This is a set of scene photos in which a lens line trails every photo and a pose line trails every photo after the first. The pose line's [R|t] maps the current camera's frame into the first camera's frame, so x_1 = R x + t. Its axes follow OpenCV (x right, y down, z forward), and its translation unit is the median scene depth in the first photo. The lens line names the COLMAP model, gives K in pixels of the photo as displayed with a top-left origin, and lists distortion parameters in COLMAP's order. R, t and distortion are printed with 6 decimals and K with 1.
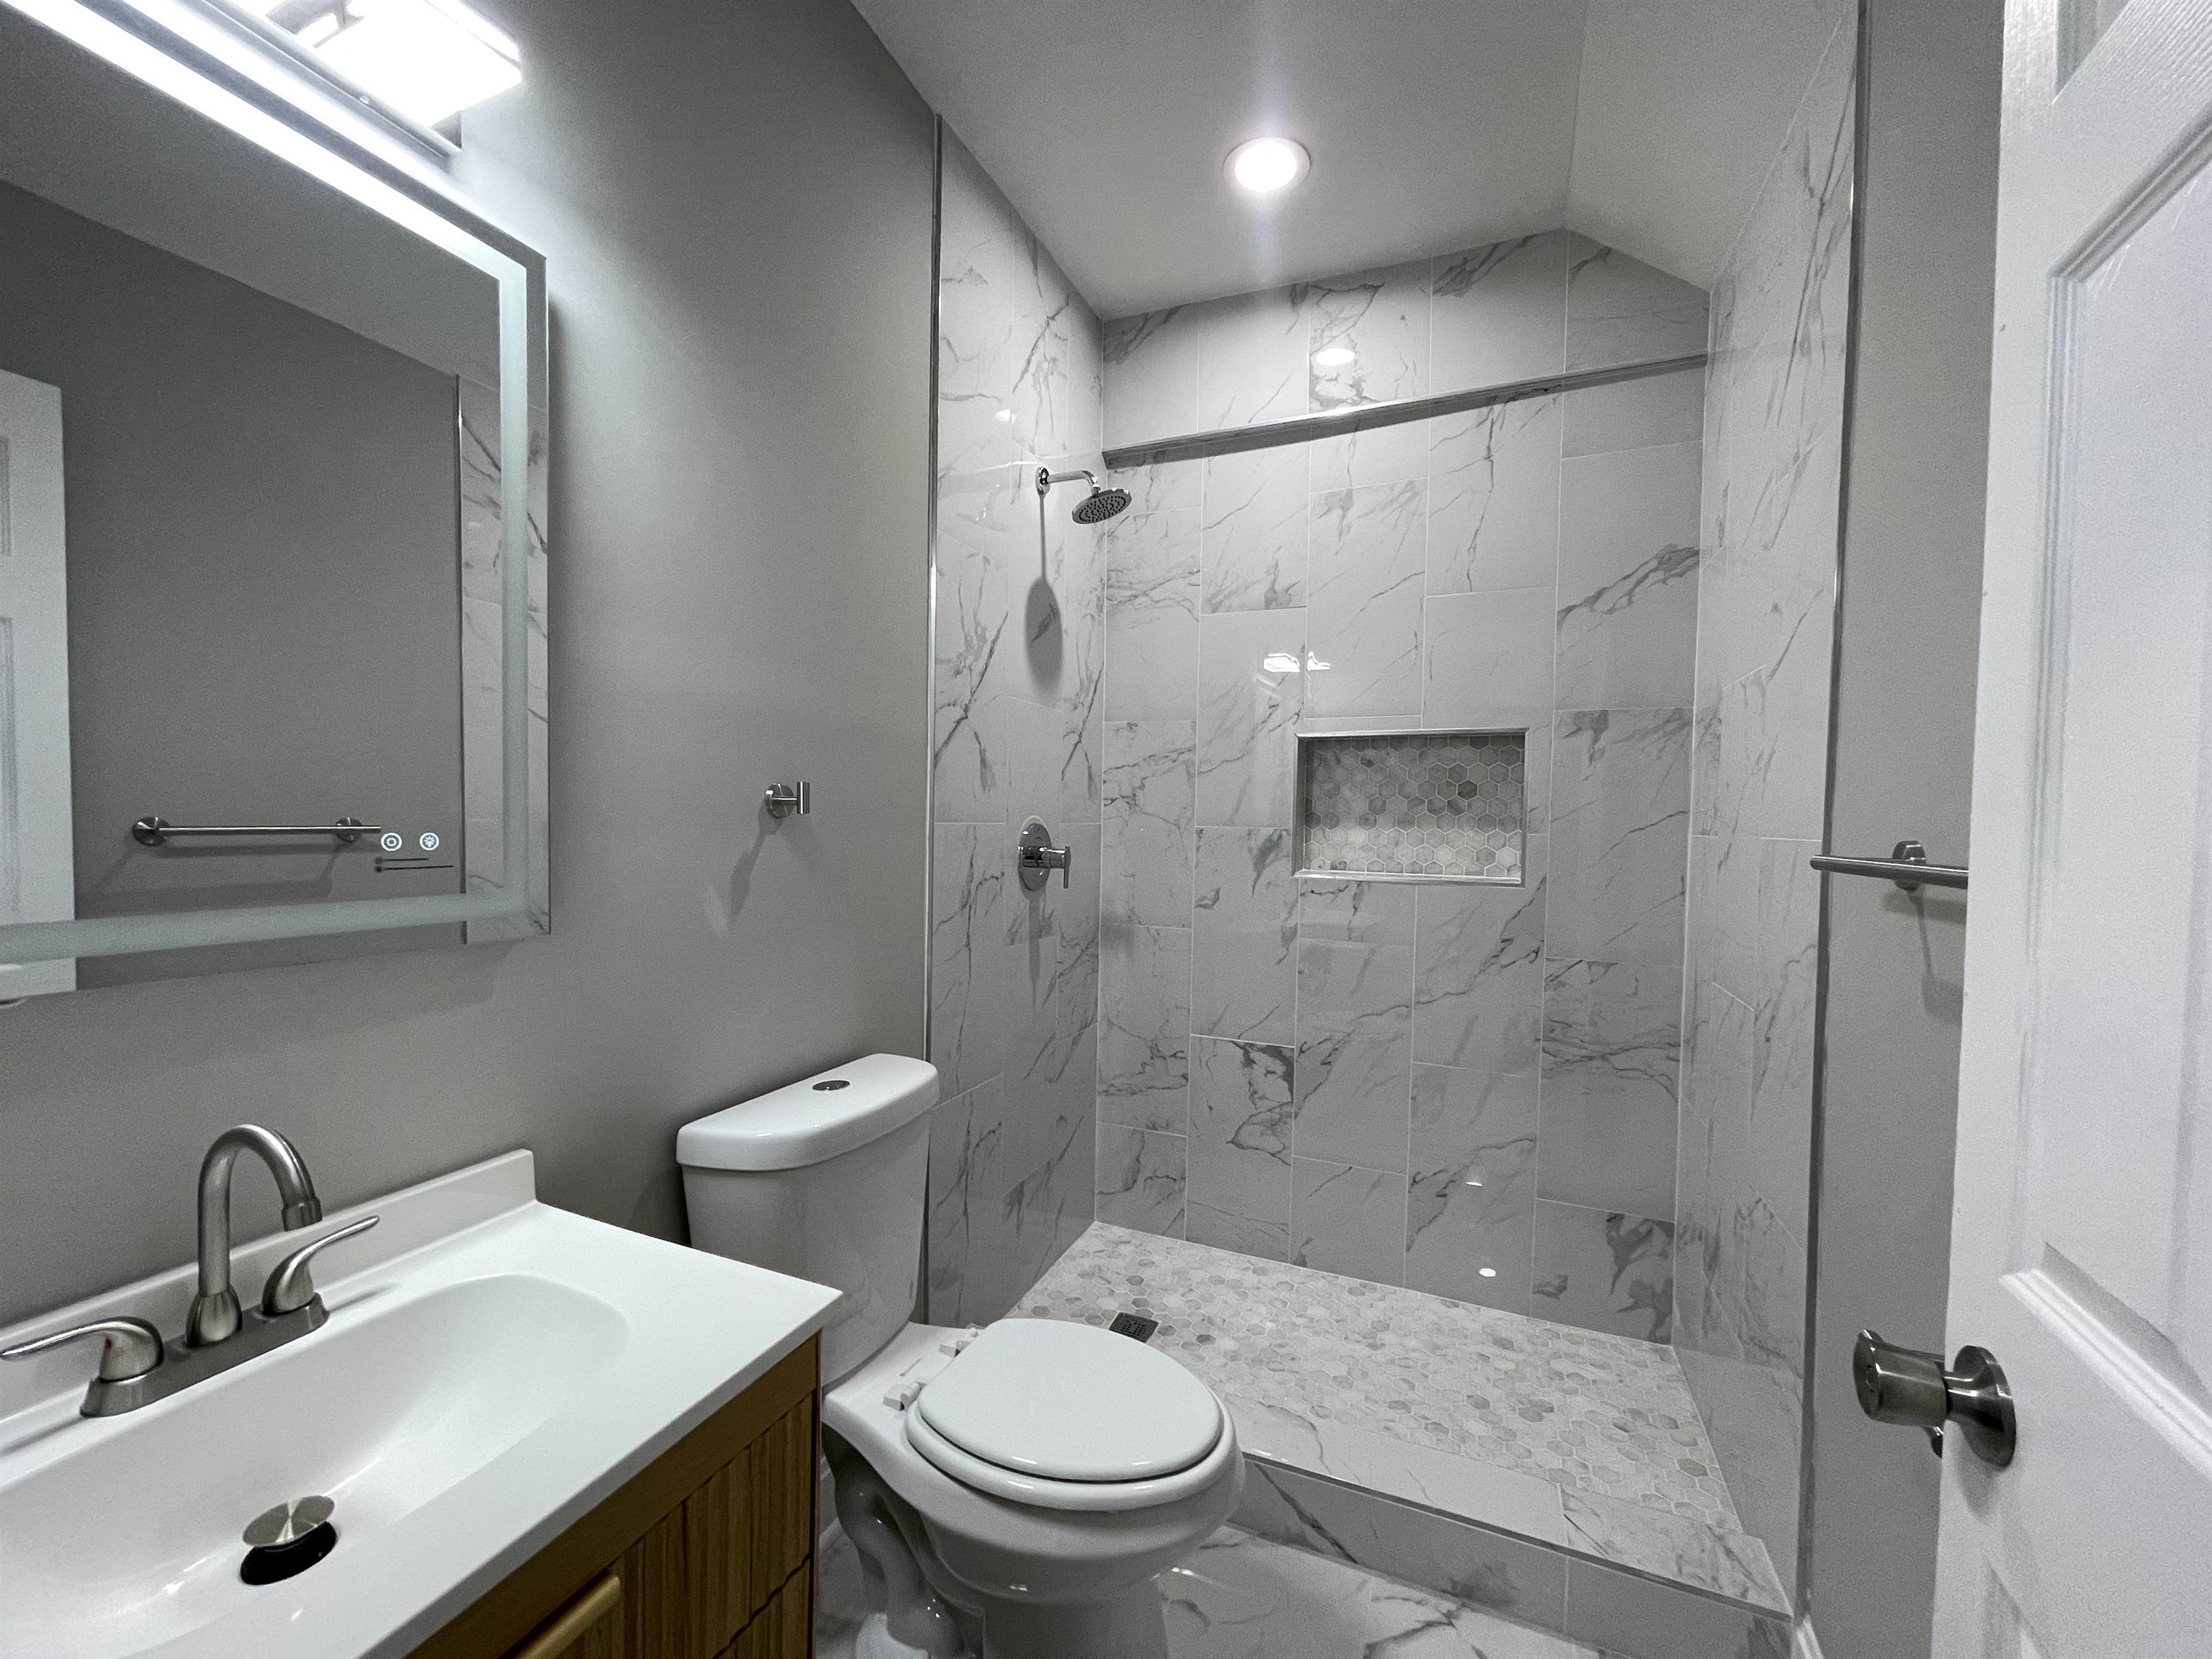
lens RADIAL K [[889.5, 0, 1114.7], [0, 889.5, 833.5], [0, 0, 1]] dist [-0.000226, 0.000867]
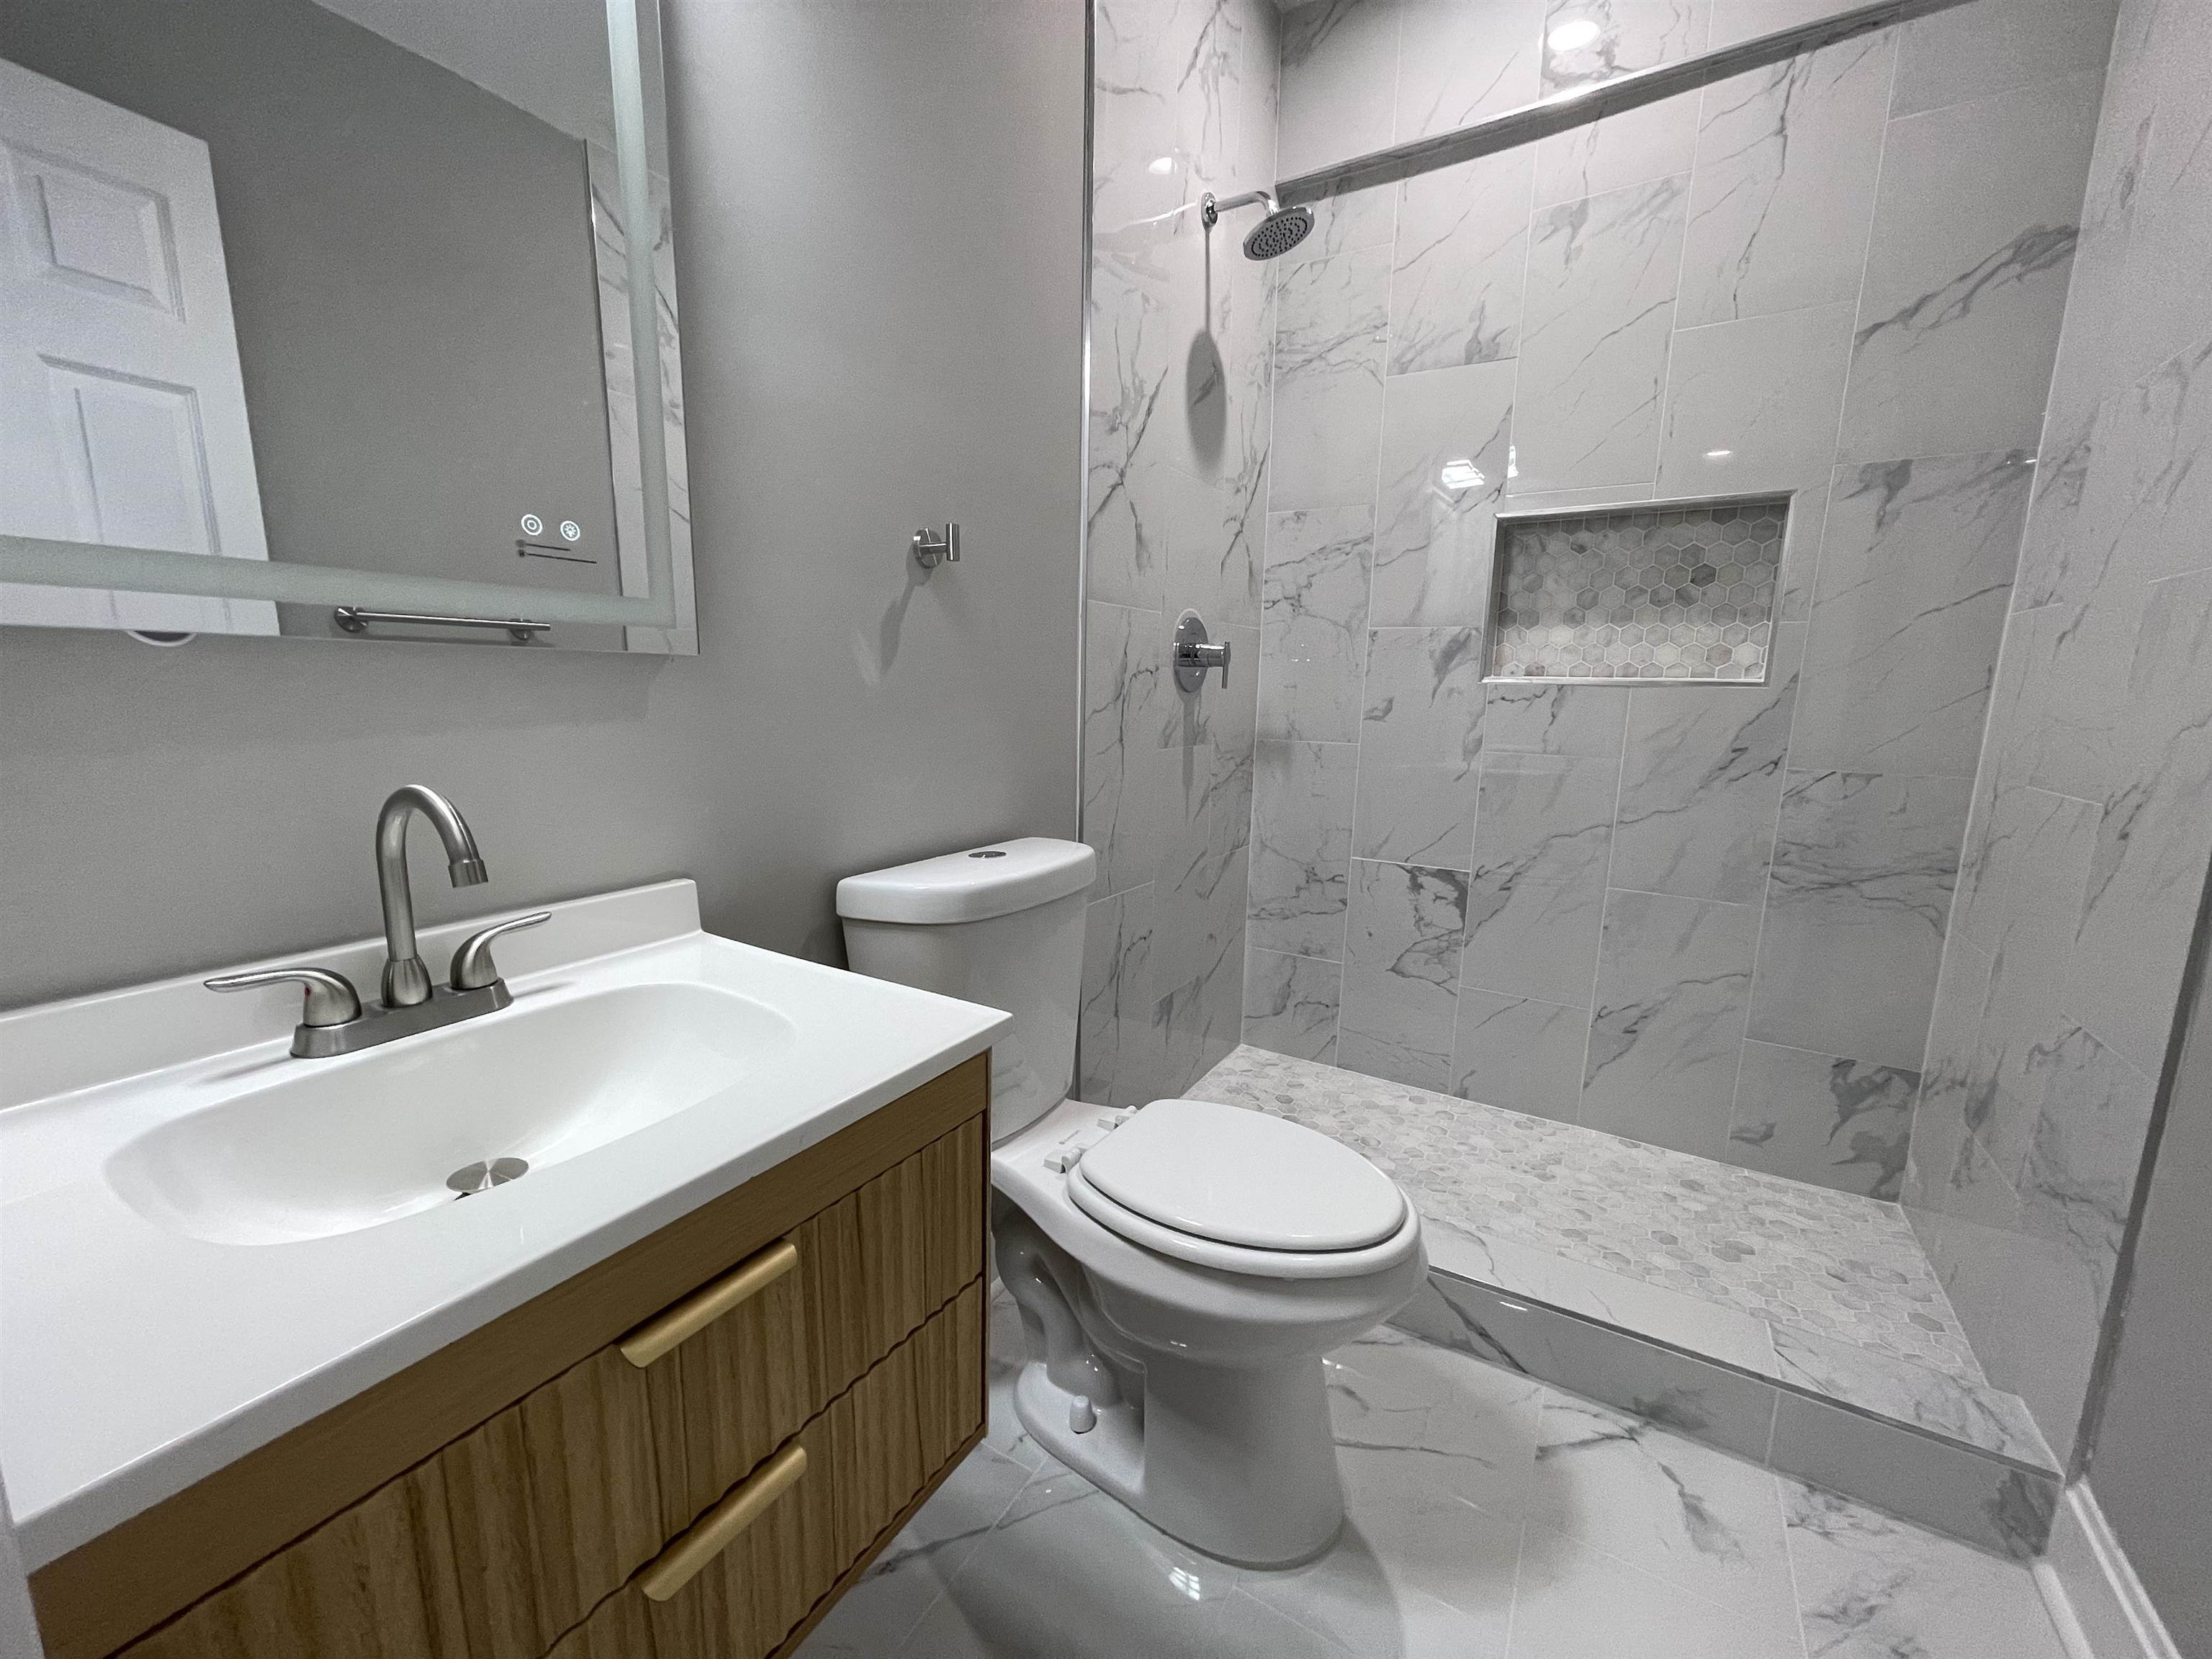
lens RADIAL K [[889.5, 0, 1116.3], [0, 889.5, 839.9], [0, 0, 1]] dist [-0.000226, 0.000867]
pose [[0.989638, 0.027495, -0.140925, -0.034280], [-0.007378, 0.989935, 0.141332, 0.095535], [0.143392, -0.138828, 0.979880, 0.063855]]
